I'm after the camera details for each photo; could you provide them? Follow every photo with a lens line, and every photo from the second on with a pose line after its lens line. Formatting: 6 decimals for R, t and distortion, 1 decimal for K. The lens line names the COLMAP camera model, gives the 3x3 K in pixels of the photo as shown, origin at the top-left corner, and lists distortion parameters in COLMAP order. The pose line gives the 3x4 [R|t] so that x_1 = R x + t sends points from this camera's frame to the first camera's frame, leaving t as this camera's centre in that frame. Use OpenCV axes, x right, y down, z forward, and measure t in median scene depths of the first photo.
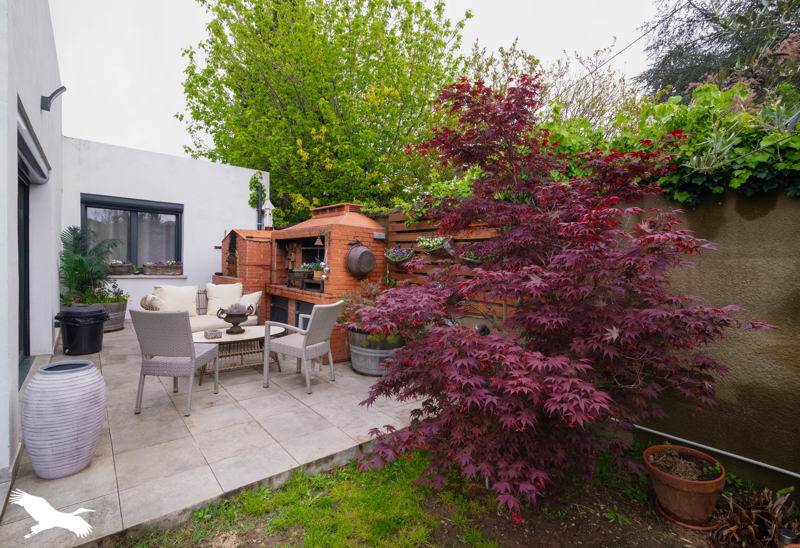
lens RADIAL K [[383.8, 0, 400.2], [0, 383.8, 271.2], [0, 0, 1]] dist [-0.001456, -0.000383]
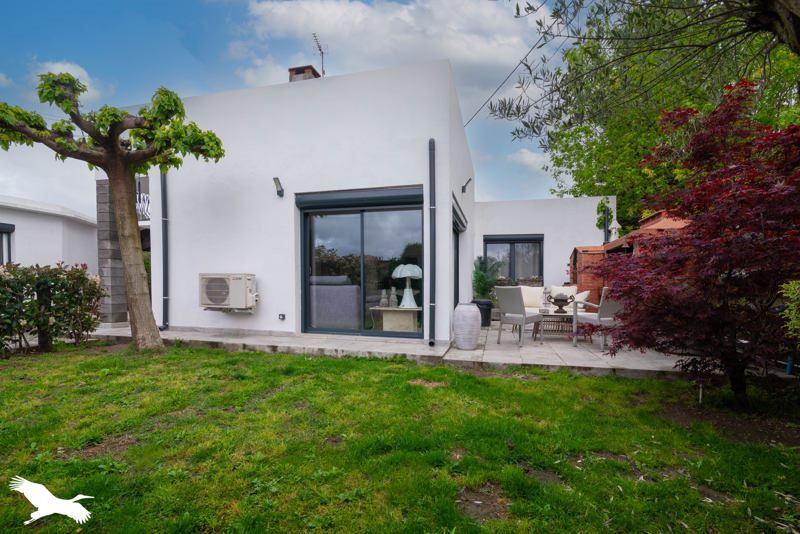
lens RADIAL K [[368.7, 0, 400.5], [0, 368.7, 284.8], [0, 0, 1]] dist [-0.000111, 0.000043]
pose [[0.590265, -0.027422, -0.806743, 0.197641], [-0.006314, 0.999235, -0.038584, 0.064248], [0.807185, 0.027869, 0.589641, -0.182440]]
